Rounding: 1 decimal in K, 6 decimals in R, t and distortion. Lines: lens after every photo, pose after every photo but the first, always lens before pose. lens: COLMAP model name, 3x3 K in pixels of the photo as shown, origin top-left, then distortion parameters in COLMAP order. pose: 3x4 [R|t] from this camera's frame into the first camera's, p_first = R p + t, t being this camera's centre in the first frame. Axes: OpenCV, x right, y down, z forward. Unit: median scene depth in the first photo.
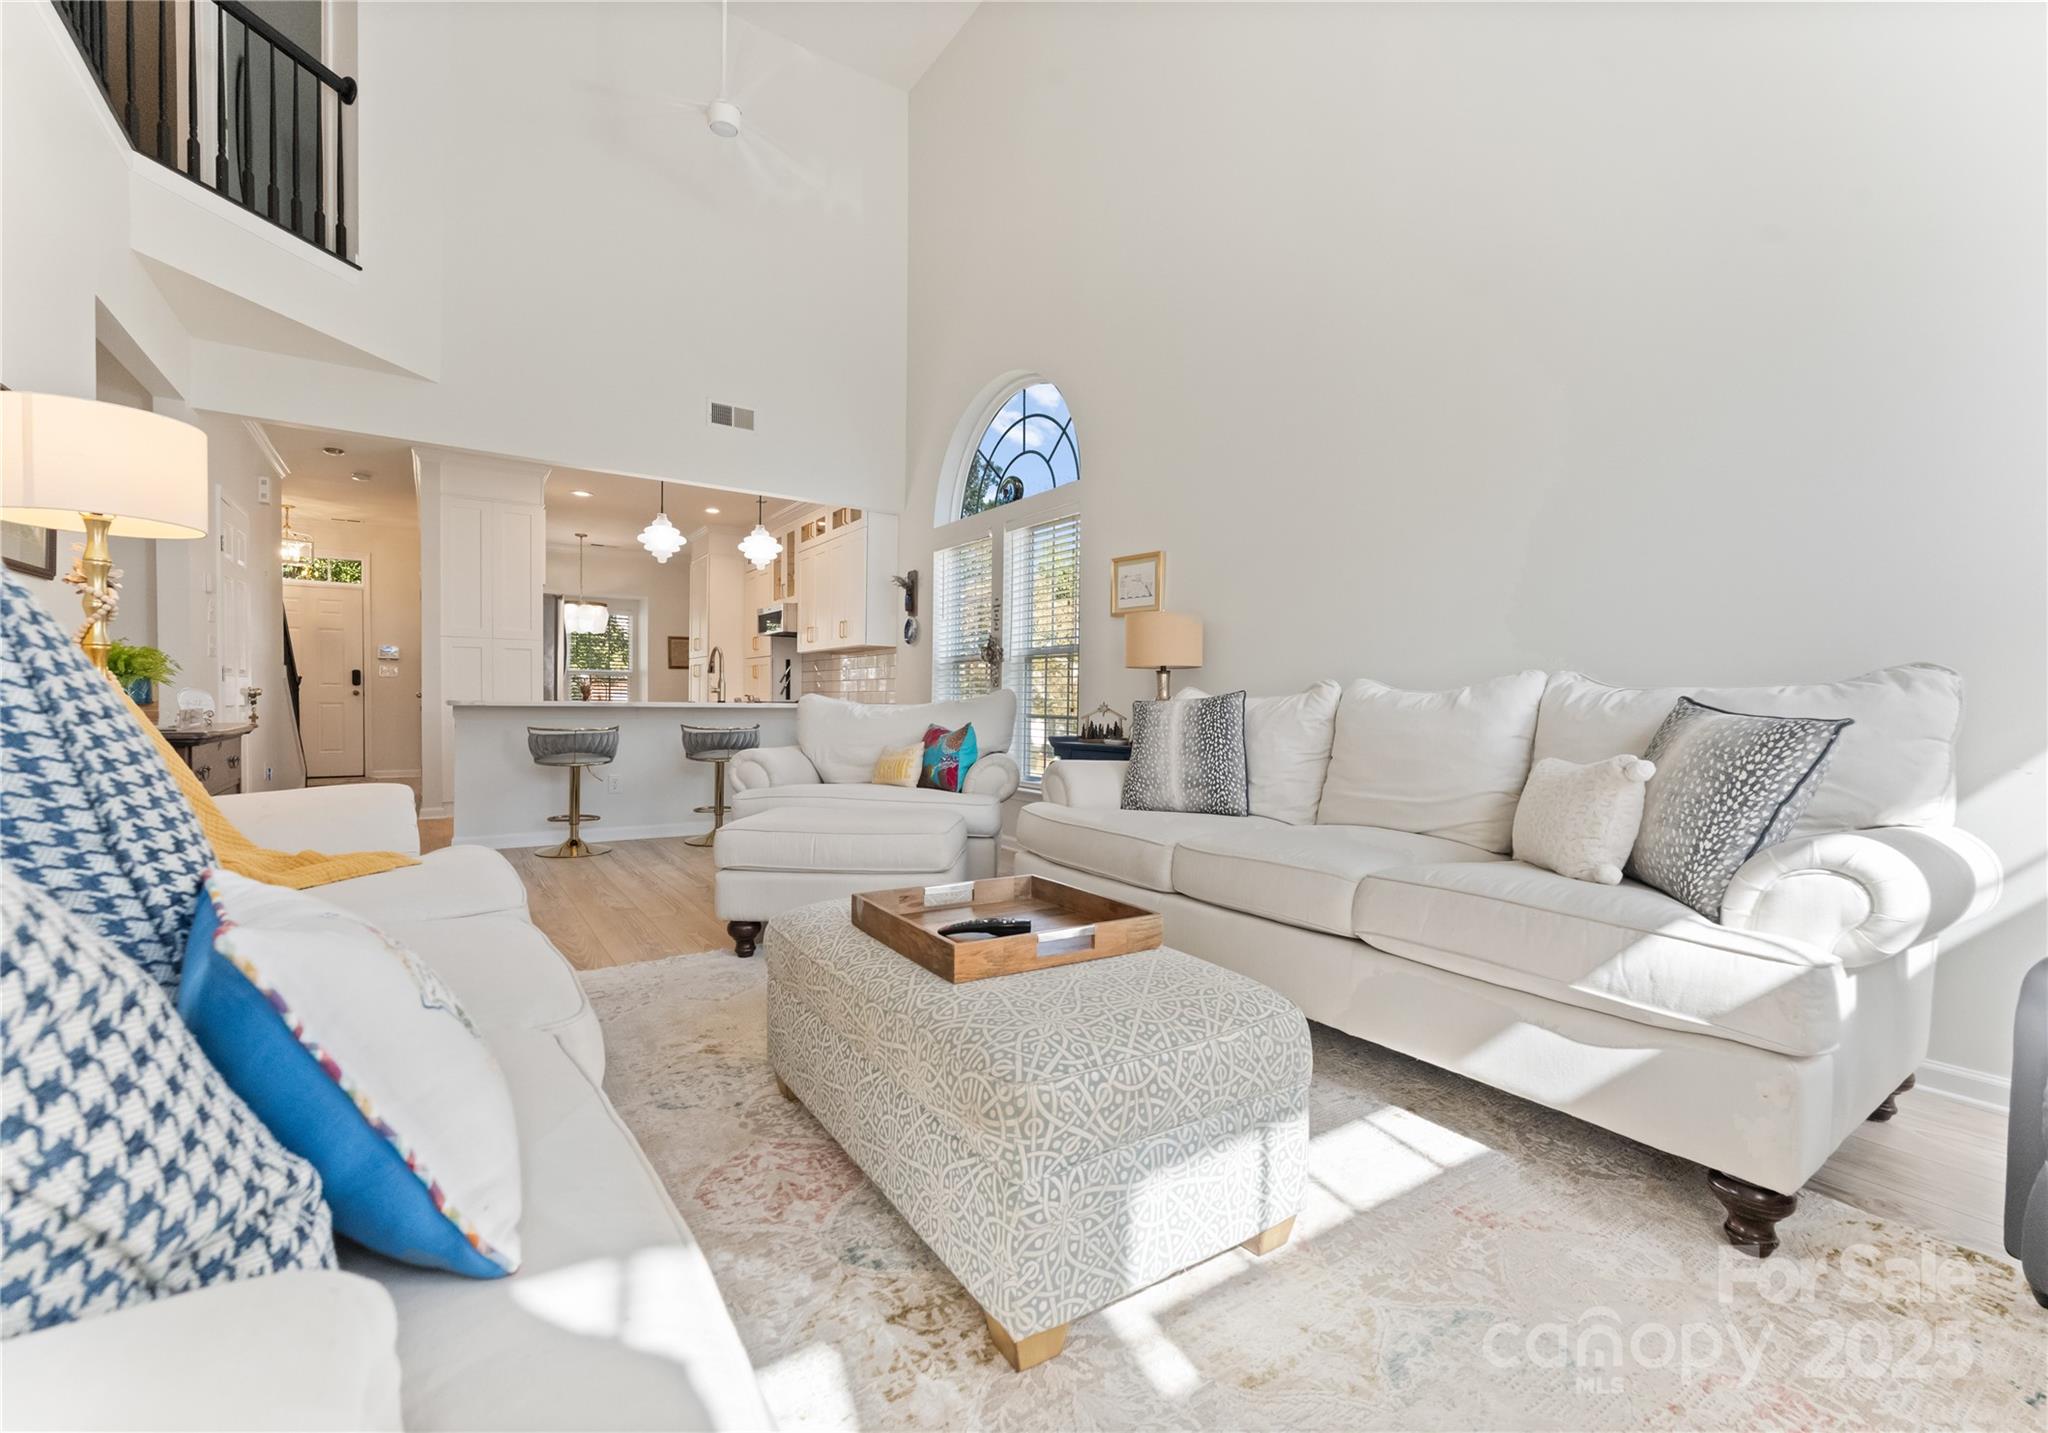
lens RADIAL K [[863.5, 0, 1024.0], [0, 863.5, 716.5], [0, 0, 1]] dist [0.001242, 0.000065]
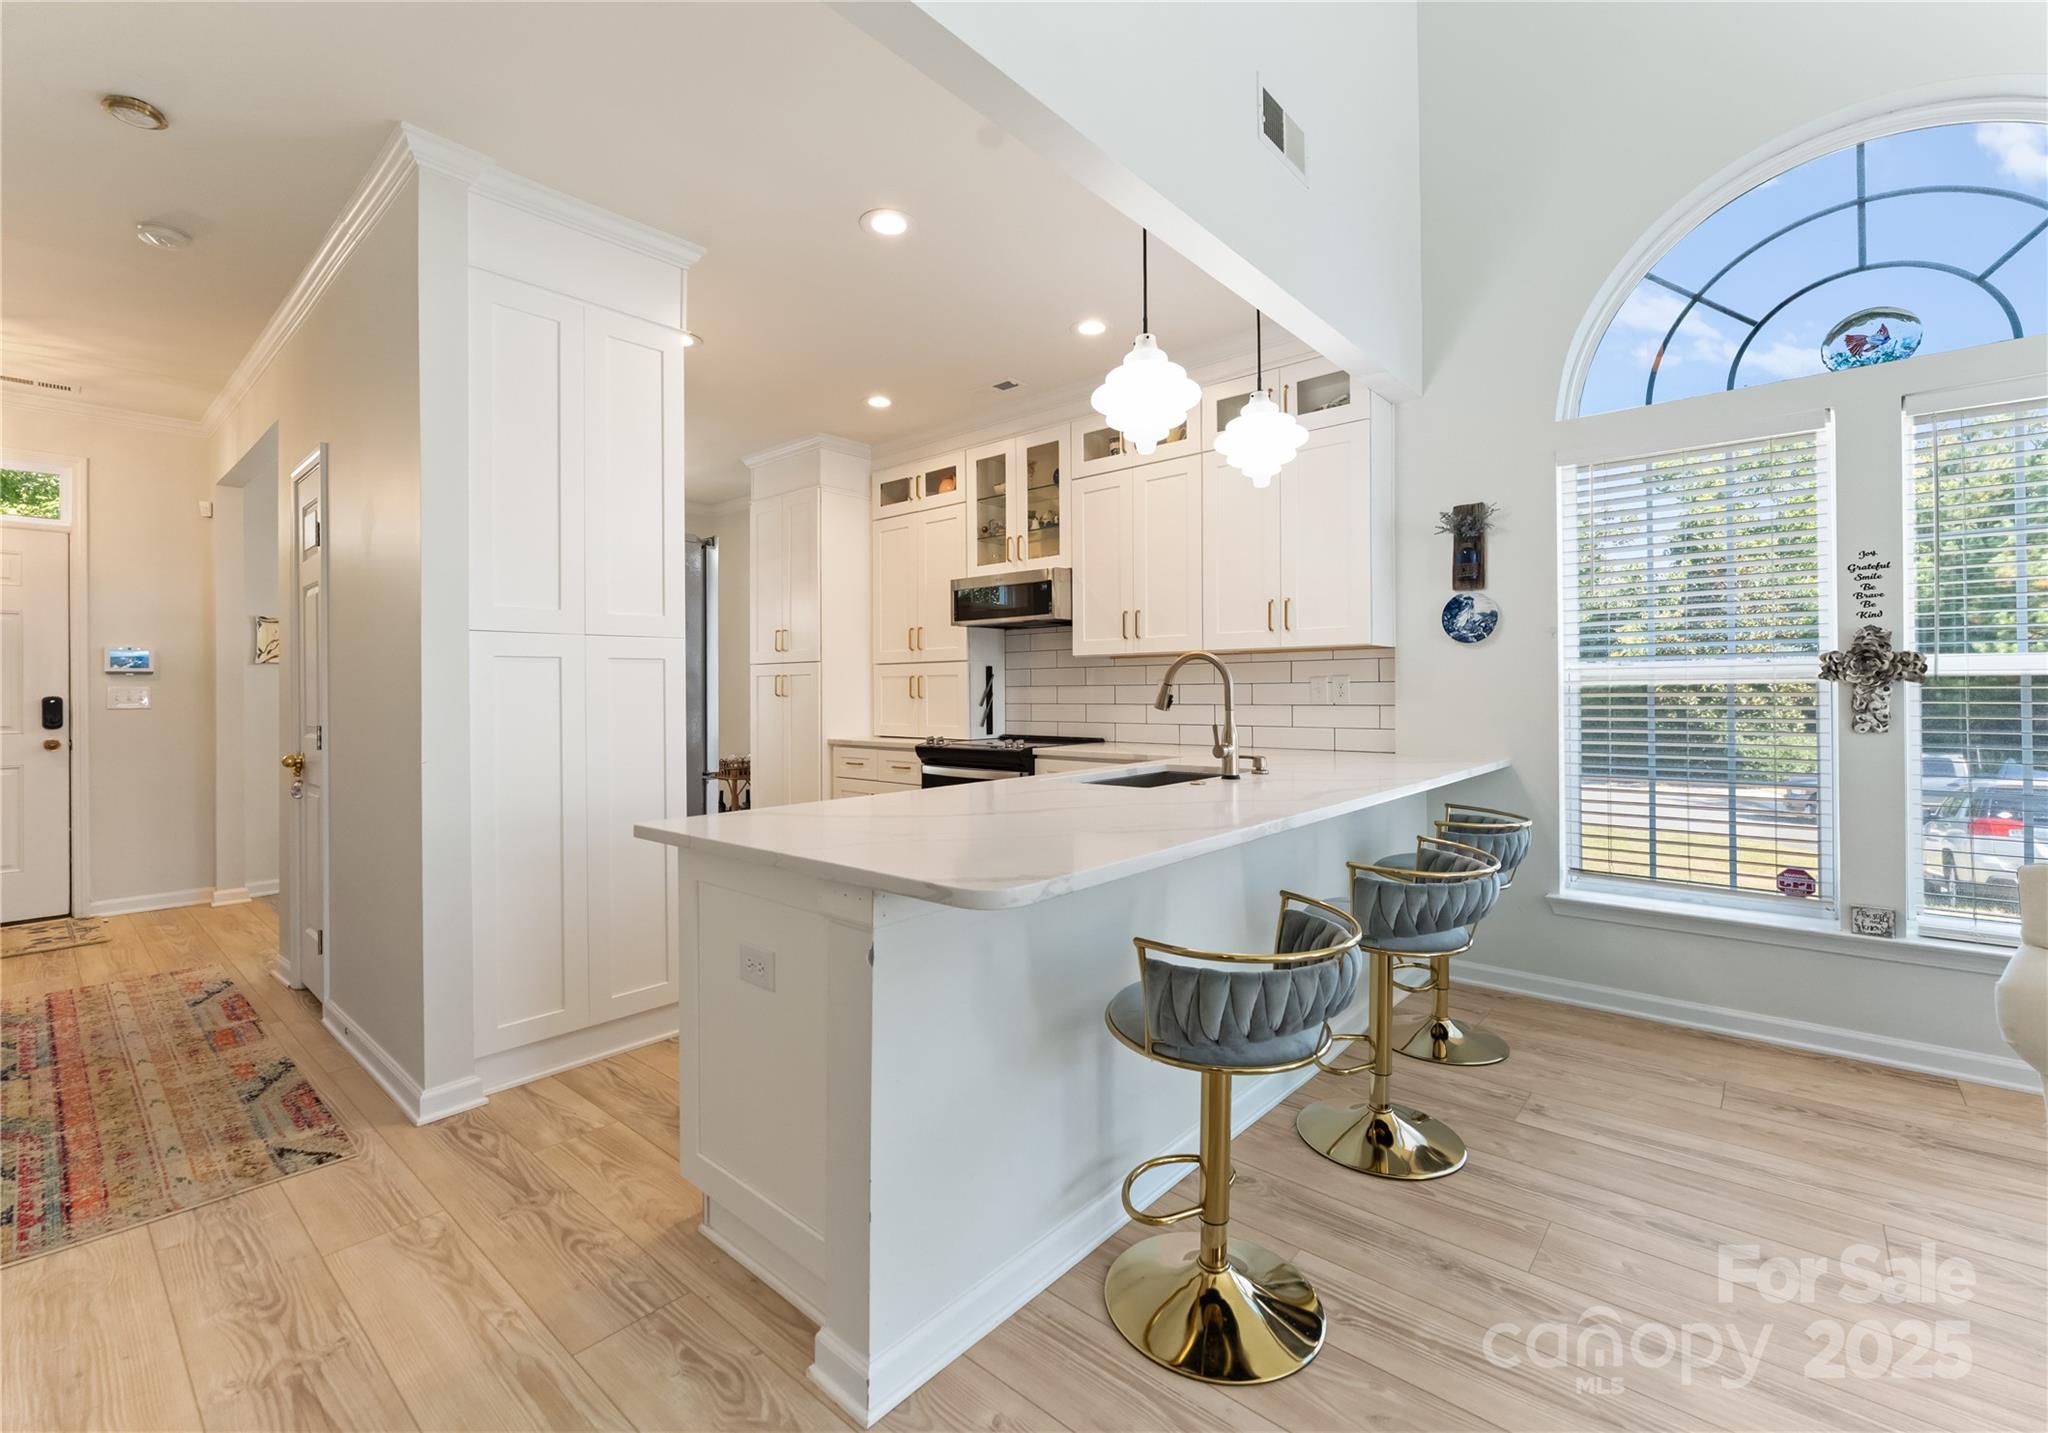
lens RADIAL K [[874.7, 0, 1025.3], [0, 874.7, 713.2], [0, 0, 1]] dist [-0.001374, 0.000123]
pose [[0.963741, -0.024074, 0.265752, -0.476926], [0.023487, 0.999710, 0.005384, -0.043626], [-0.265805, 0.001053, 0.964026, 0.486566]]
